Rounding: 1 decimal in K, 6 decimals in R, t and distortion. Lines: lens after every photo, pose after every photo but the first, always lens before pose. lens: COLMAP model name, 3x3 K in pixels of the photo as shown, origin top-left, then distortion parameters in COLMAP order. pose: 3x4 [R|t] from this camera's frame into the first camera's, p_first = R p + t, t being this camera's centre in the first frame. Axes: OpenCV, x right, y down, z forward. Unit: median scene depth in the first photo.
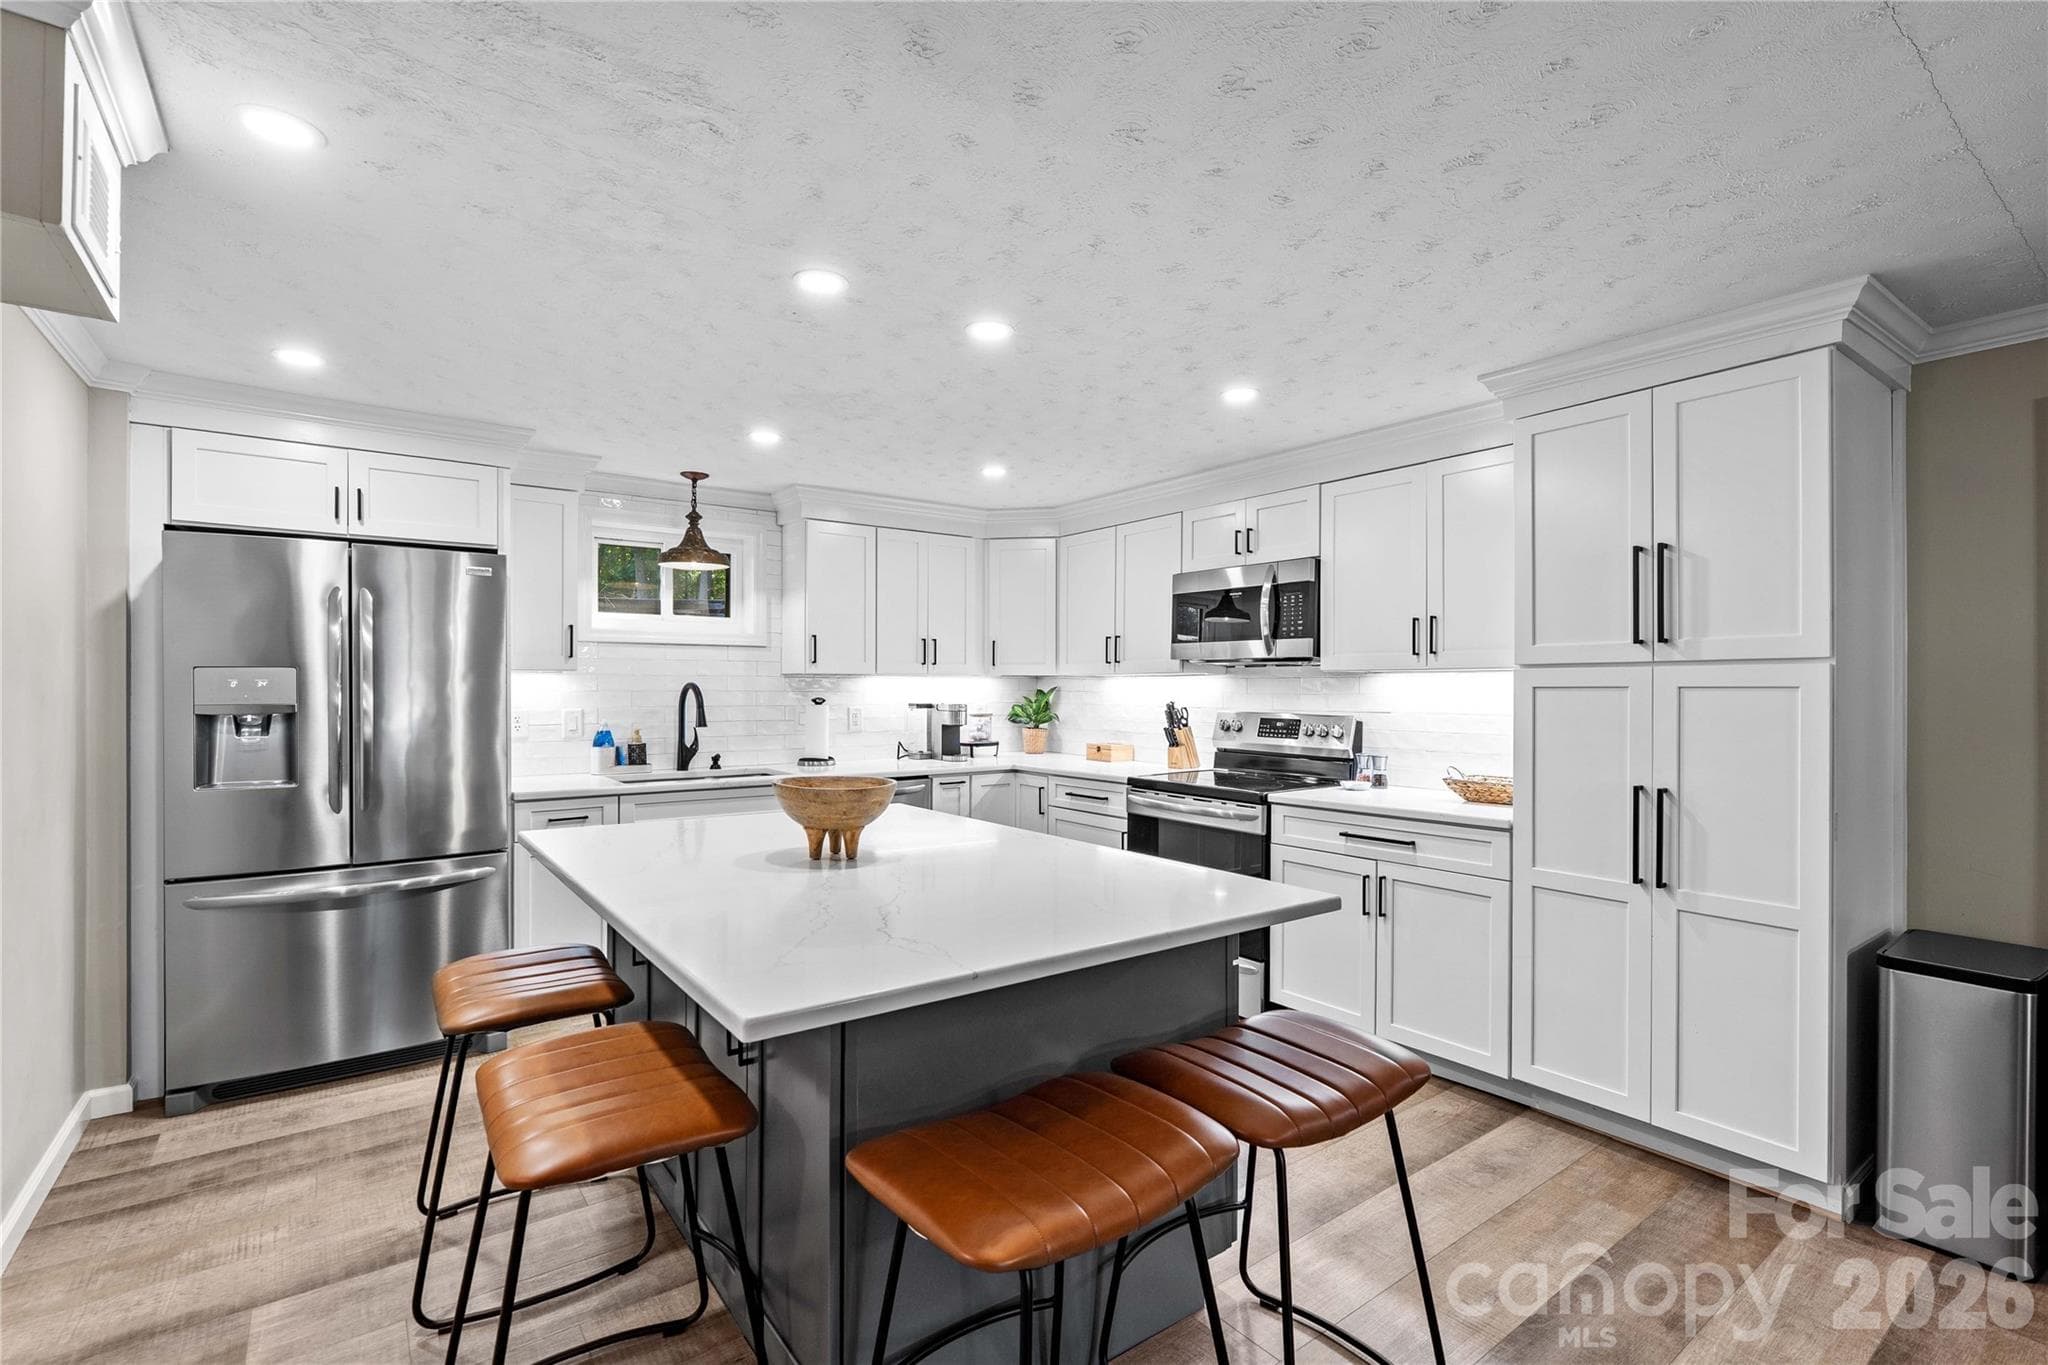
lens RADIAL K [[943.4, 0, 1020.0], [0, 943.4, 690.9], [0, 0, 1]] dist [-0.003452, 0.000177]
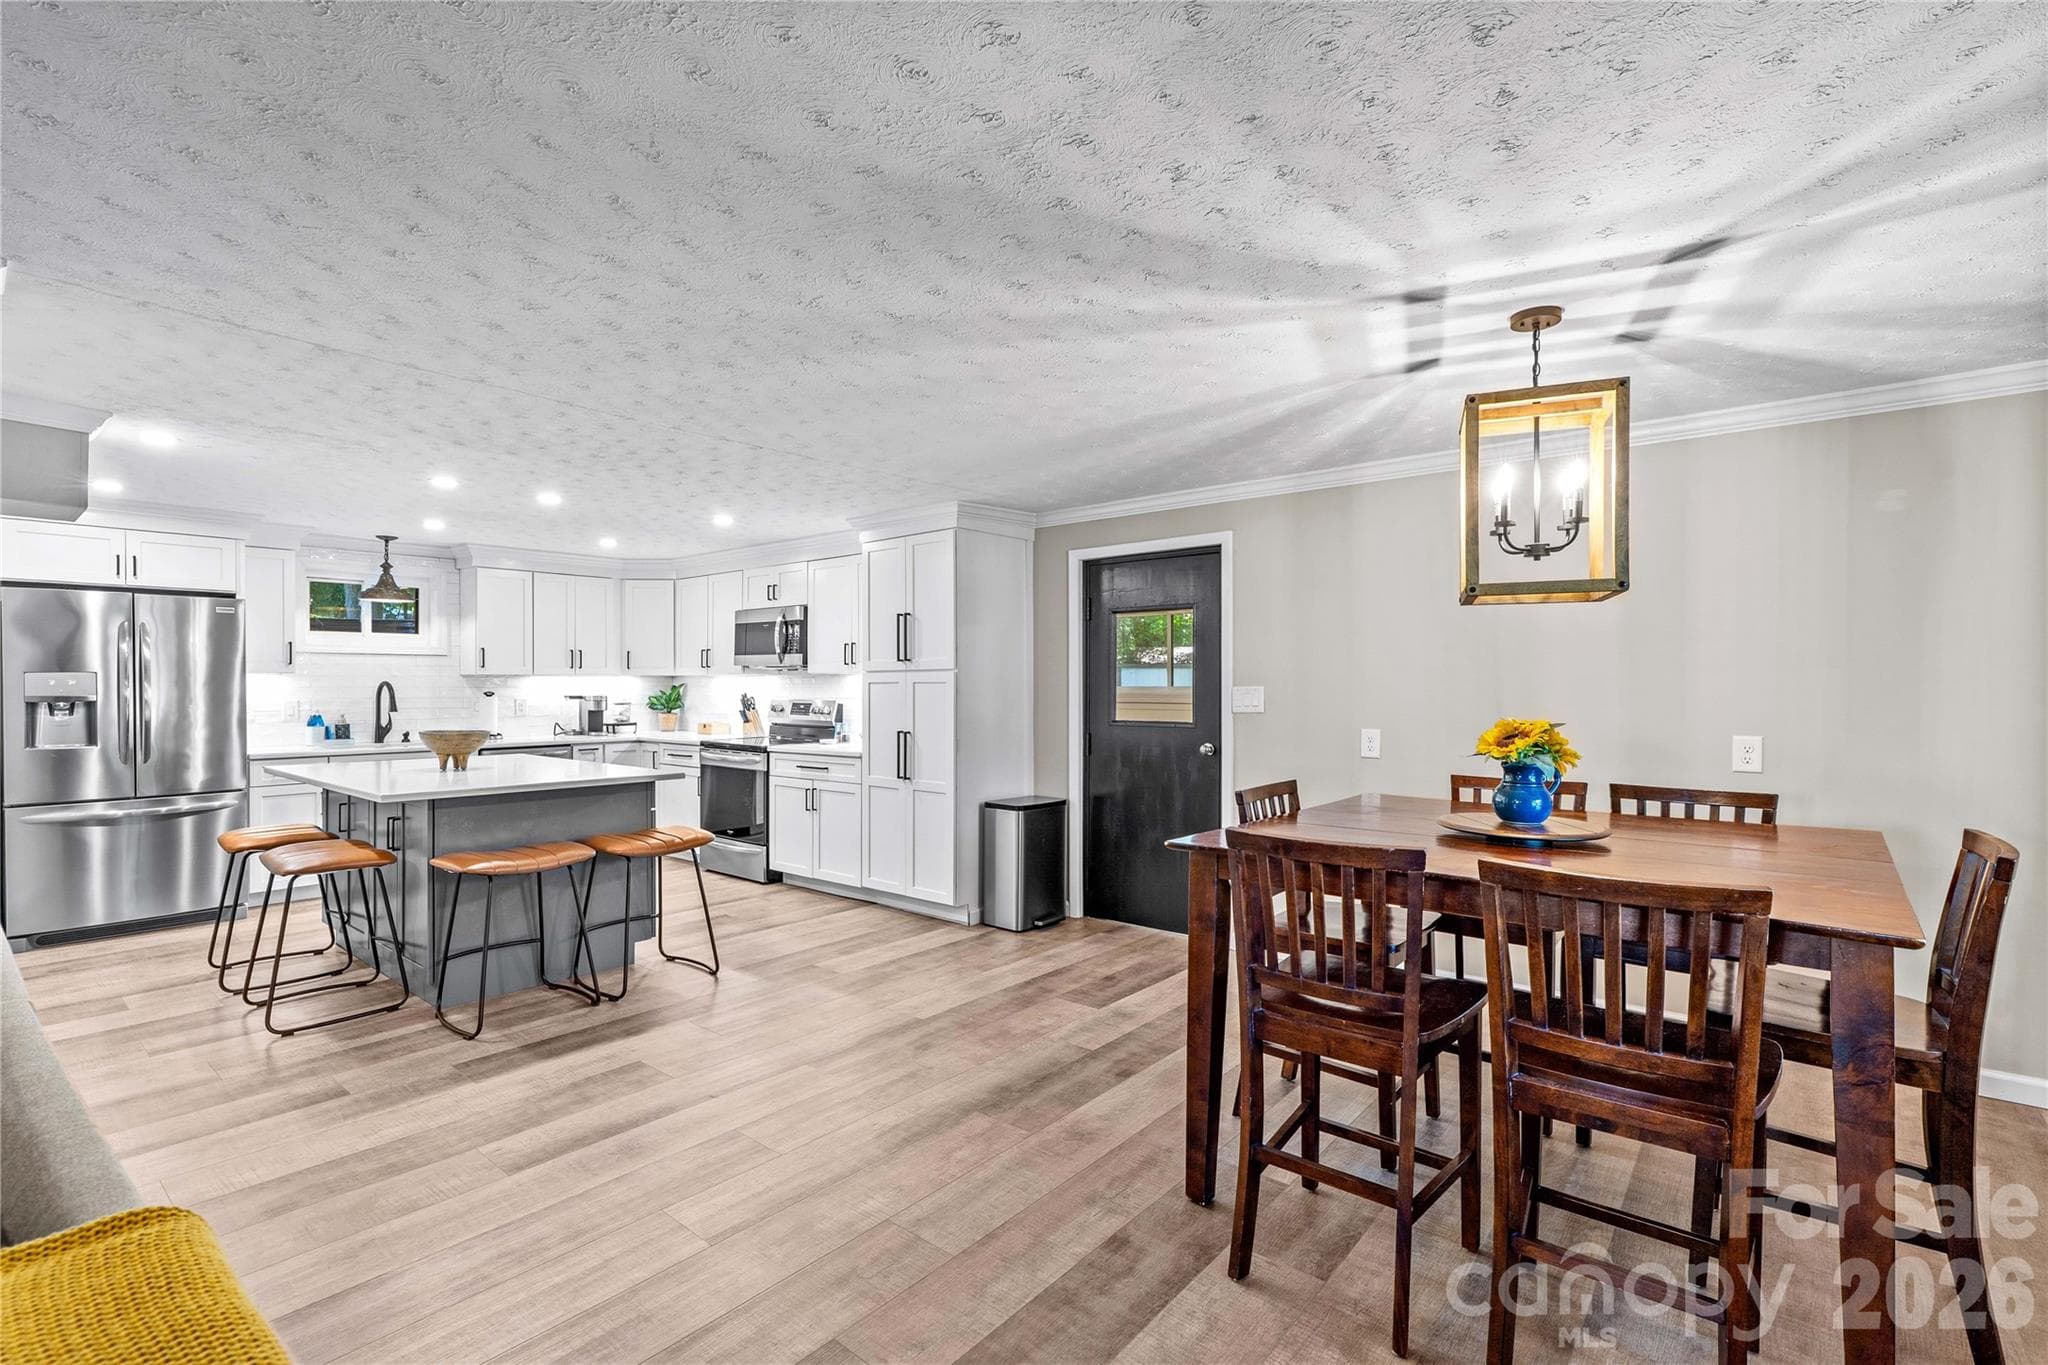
lens RADIAL K [[934.7, 0, 1012.1], [0, 934.7, 689.3], [0, 0, 1]] dist [0.000101, 0.000927]
pose [[0.972629, -0.004682, 0.232315, 0.252106], [0.004241, 0.999988, 0.002396, 0.004109], [-0.232324, -0.001345, 0.972638, -0.614177]]
